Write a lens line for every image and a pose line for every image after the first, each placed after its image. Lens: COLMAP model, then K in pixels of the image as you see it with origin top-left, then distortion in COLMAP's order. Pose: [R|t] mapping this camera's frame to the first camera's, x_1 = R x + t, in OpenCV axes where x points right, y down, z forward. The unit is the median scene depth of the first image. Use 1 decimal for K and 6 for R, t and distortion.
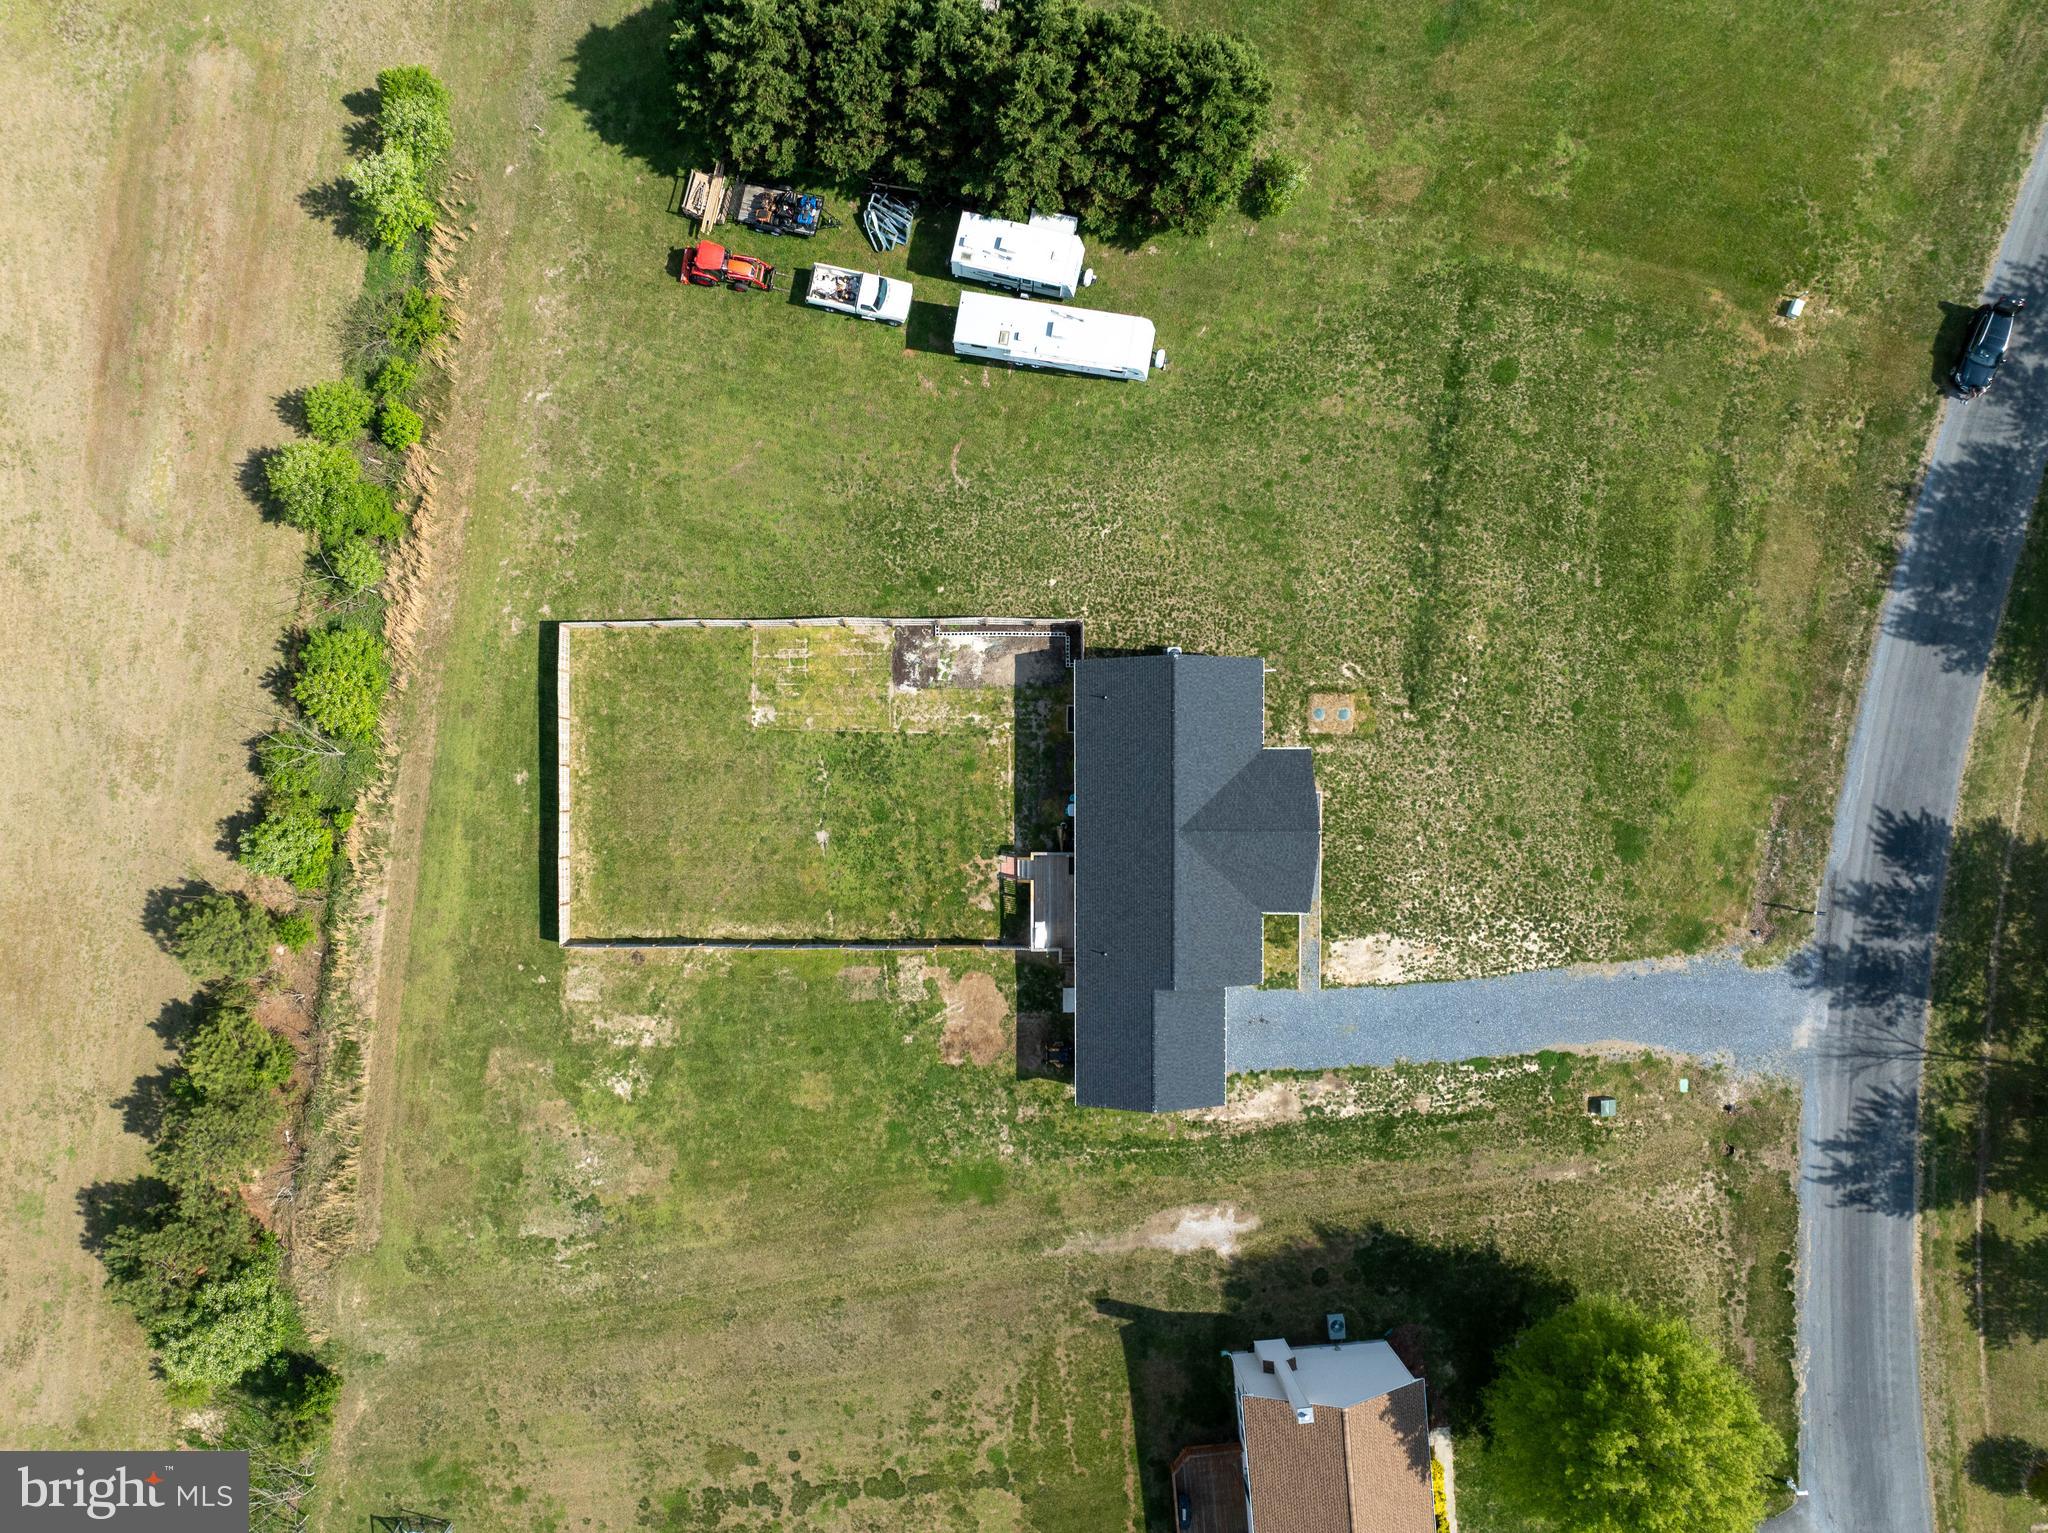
lens RADIAL K [[1458.4, 0, 878.5], [0, 1458.4, 837.6], [0, 0, 1]] dist [-0.039636, 0.006388]
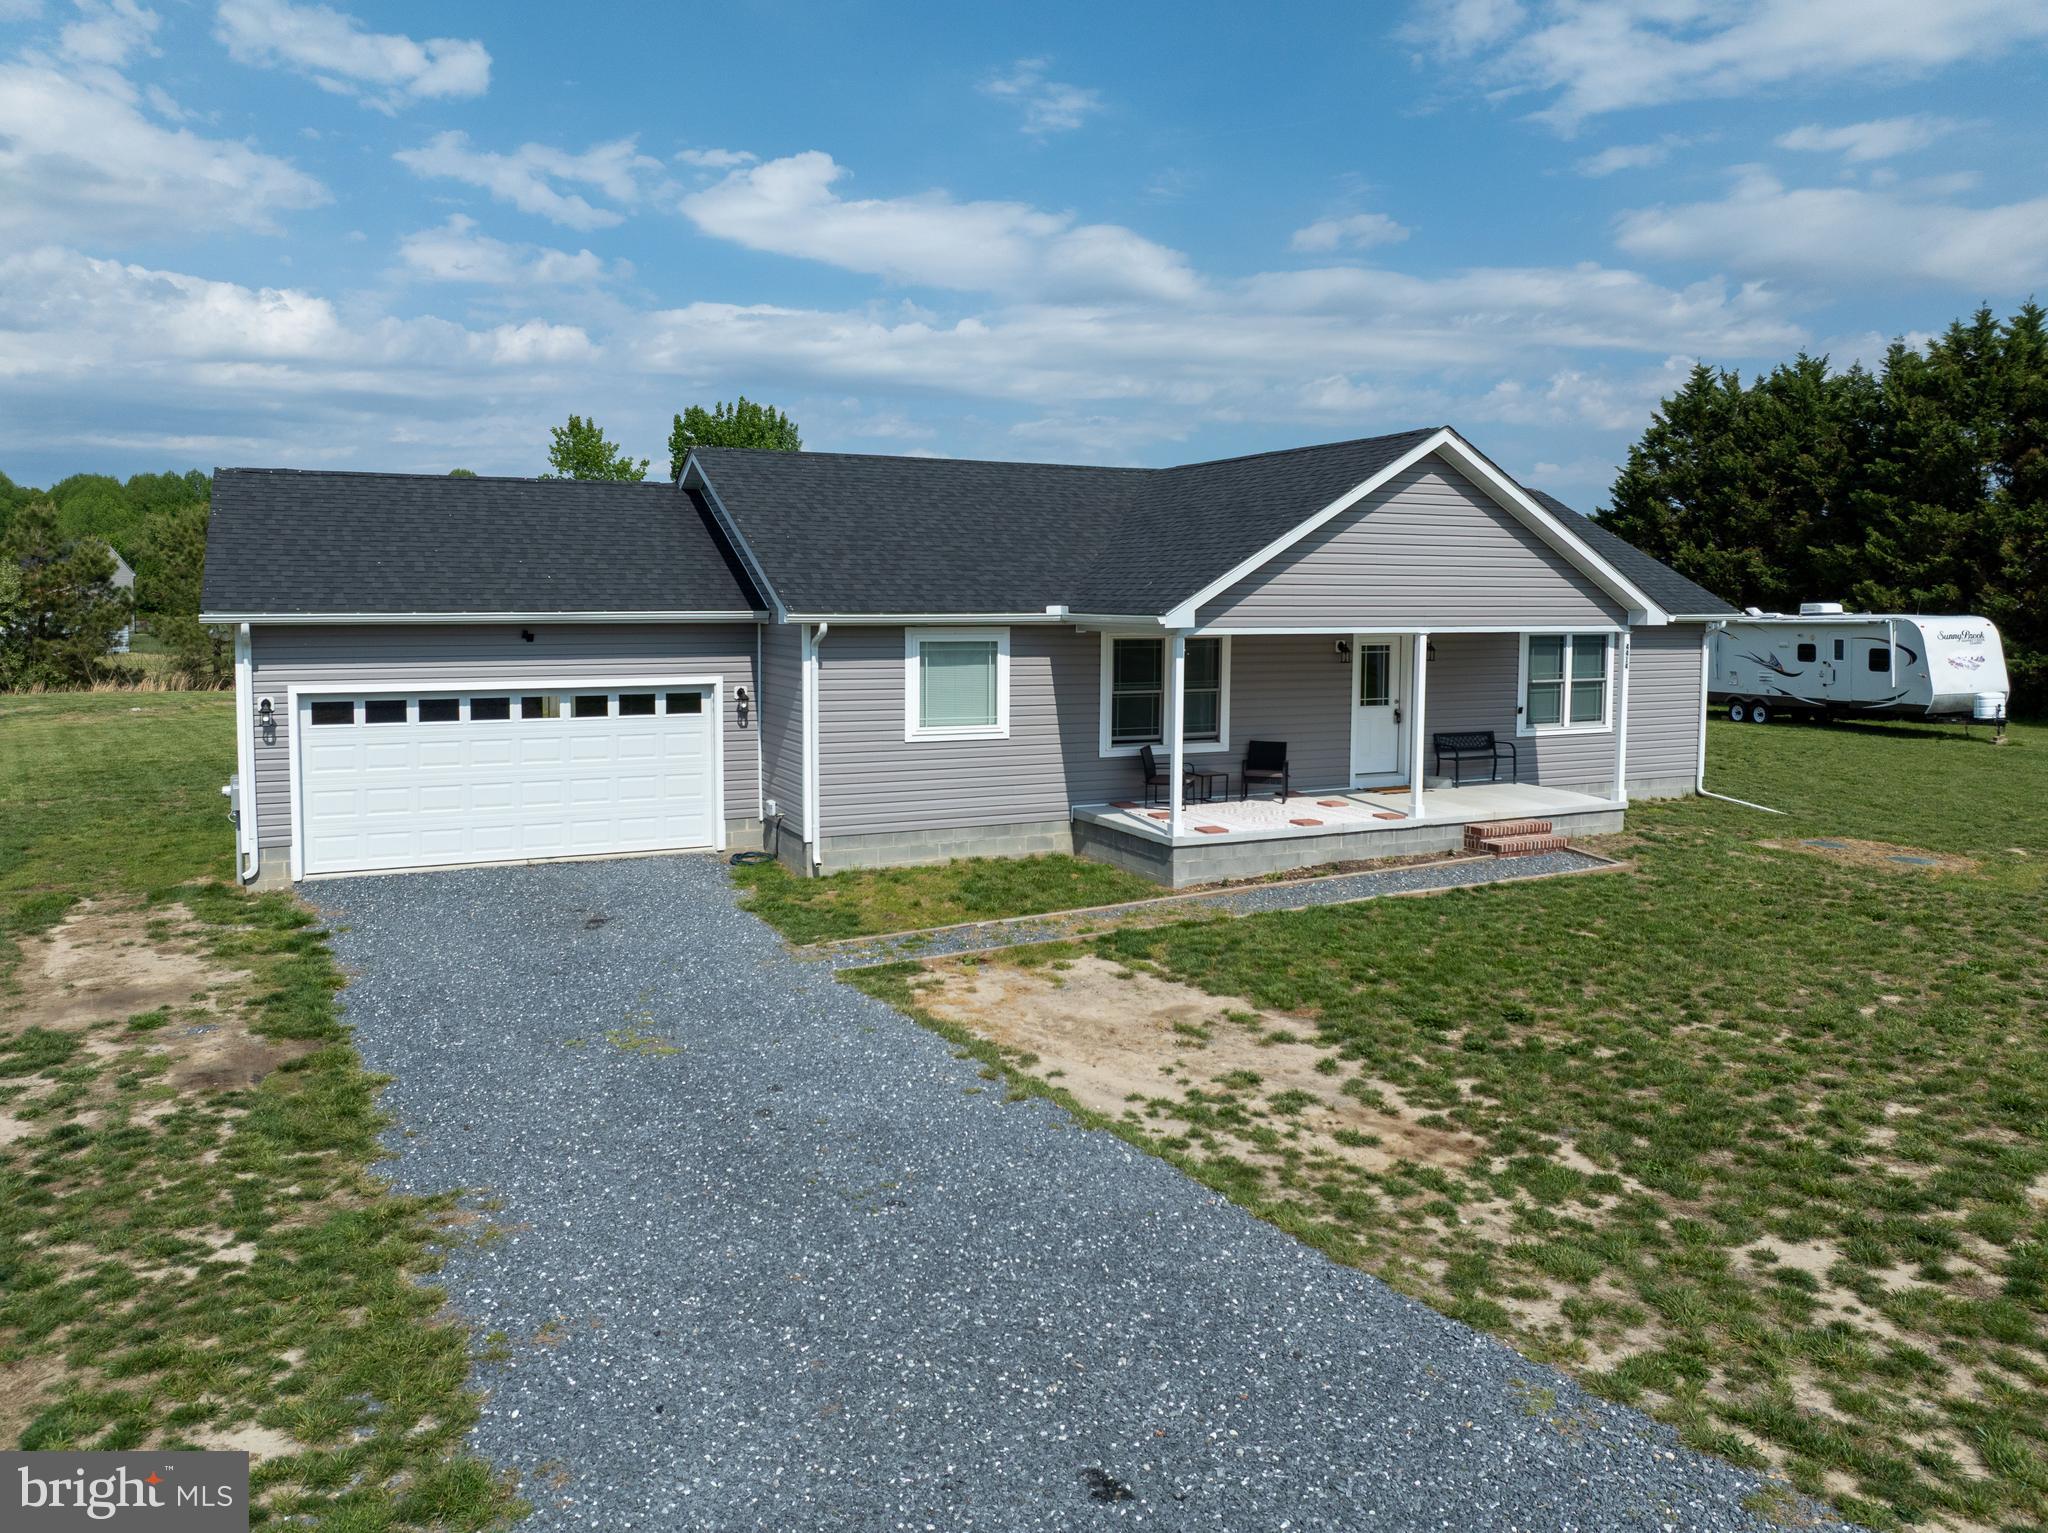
lens RADIAL K [[1458.4, 0, 997.5], [0, 1458.4, 749.2], [0, 0, 1]] dist [-0.039636, 0.006388]
pose [[0.424212, 0.147349, -0.893495, 0.466542], [-0.903069, -0.004334, -0.429473, 0.162484], [-0.067155, 0.989075, 0.131228, 0.944114]]
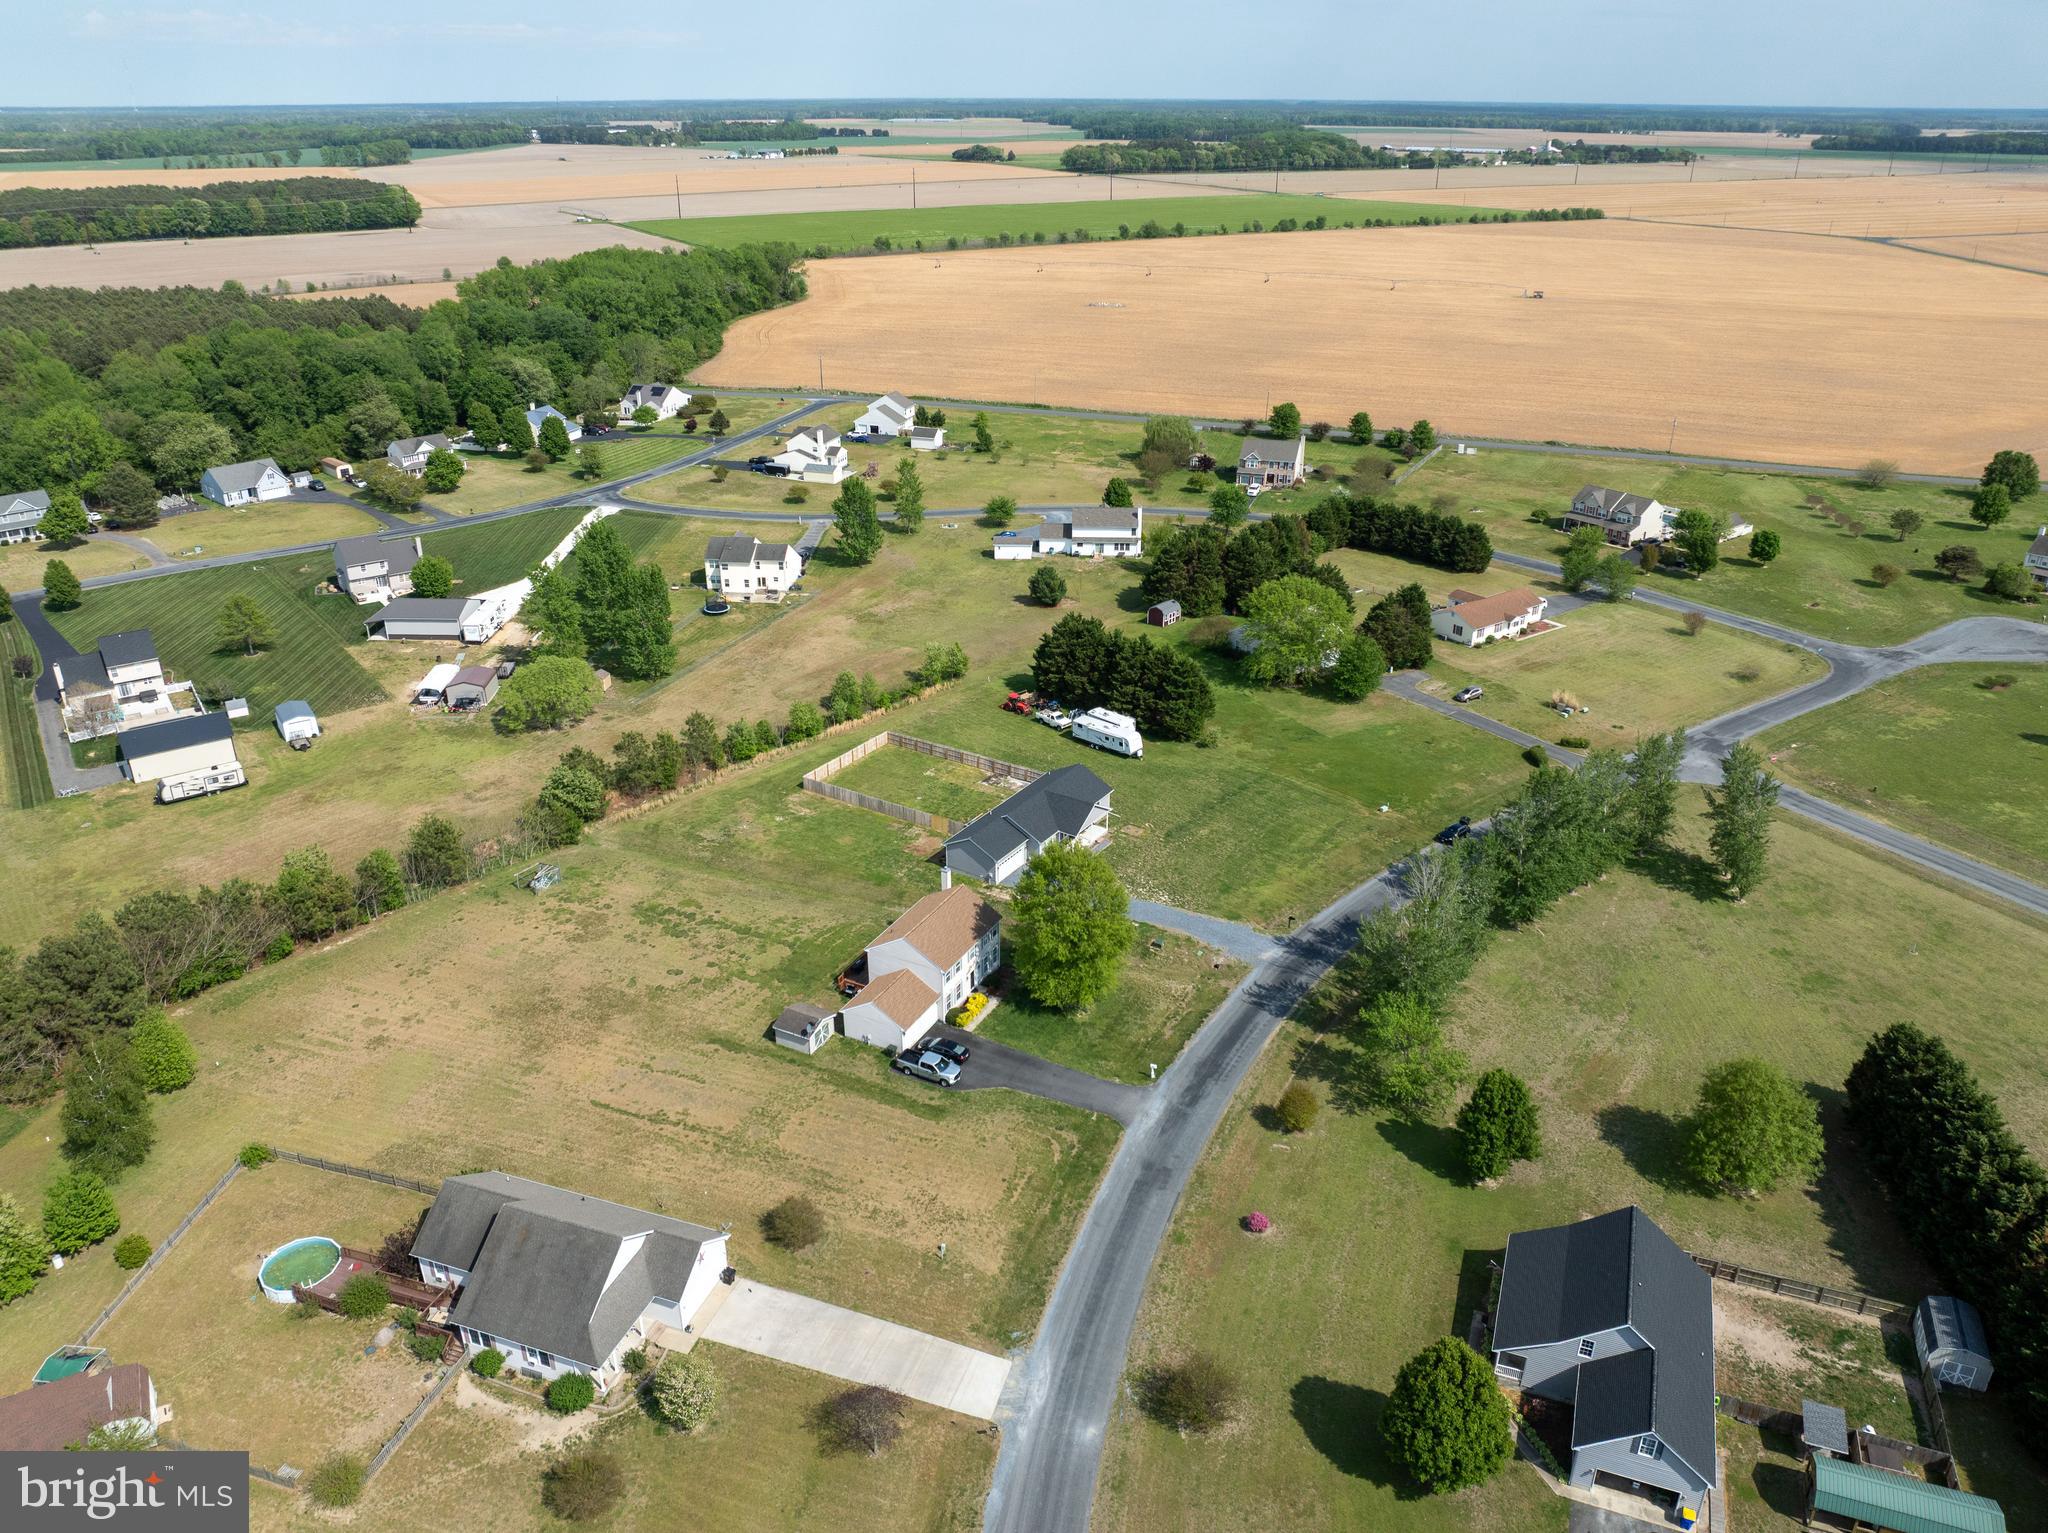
lens RADIAL K [[1458.4, 0, 1032.7], [0, 1458.4, 771.8], [0, 0, 1]] dist [-0.039636, 0.006388]
pose [[0.840371, 0.279190, -0.464574, 1.200328], [-0.537261, 0.315841, -0.782046, 1.732738], [-0.071608, 0.906806, 0.415422, -0.022526]]
